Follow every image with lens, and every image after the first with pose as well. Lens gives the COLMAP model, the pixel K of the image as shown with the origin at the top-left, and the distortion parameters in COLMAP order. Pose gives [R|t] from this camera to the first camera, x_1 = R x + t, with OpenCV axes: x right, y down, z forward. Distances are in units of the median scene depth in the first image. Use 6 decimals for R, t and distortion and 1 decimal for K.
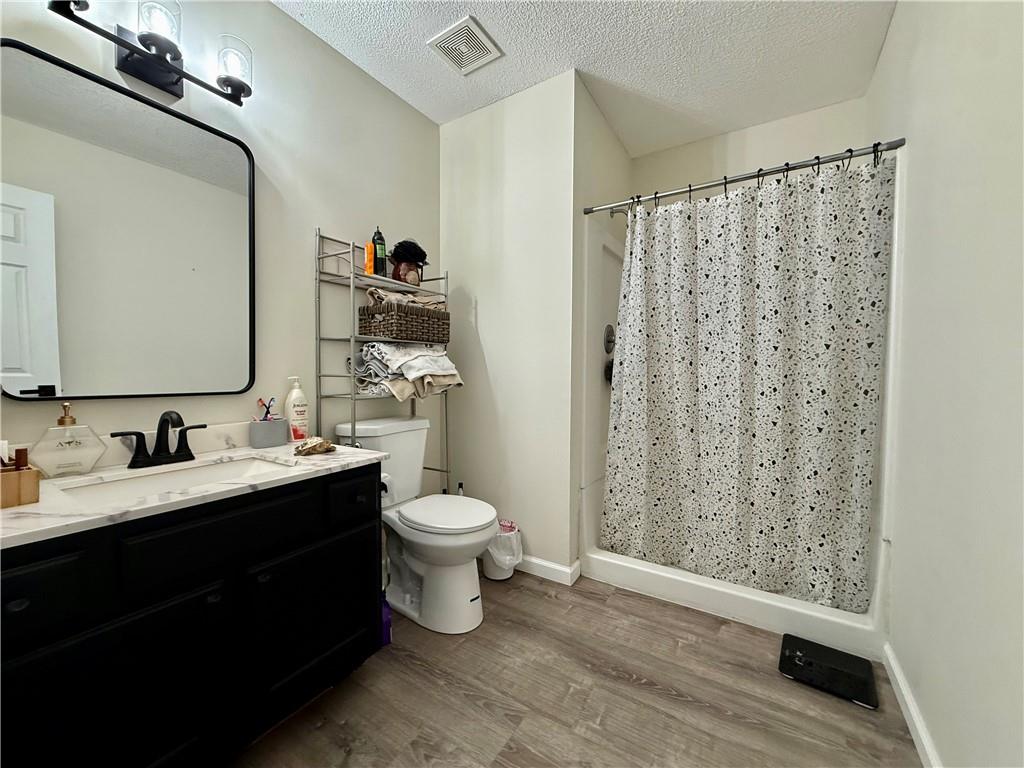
lens RADIAL K [[408.4, 0, 510.9], [0, 408.4, 384.8], [0, 0, 1]] dist [-0.001030, -0.000075]
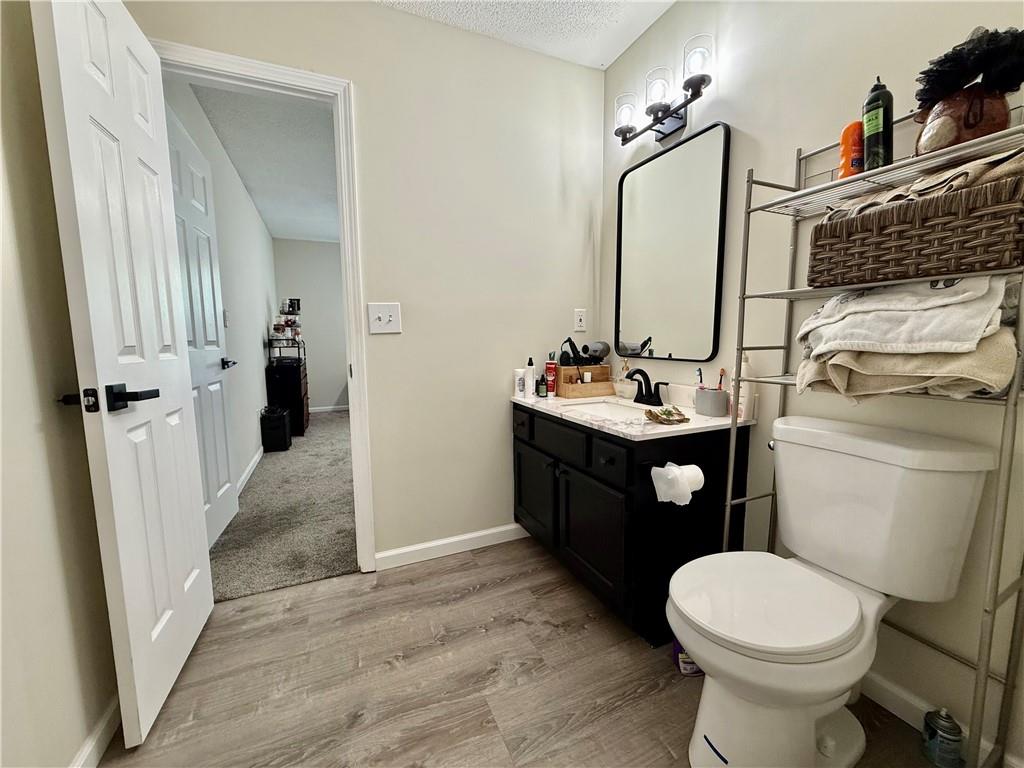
lens RADIAL K [[408.4, 0, 510.9], [0, 408.4, 384.8], [0, 0, 1]] dist [-0.001030, -0.000075]
pose [[-0.553616, 0.095663, -0.827259, 0.609465], [-0.020130, 0.991553, 0.128132, -0.054359], [0.832529, 0.087589, -0.547014, 1.287529]]
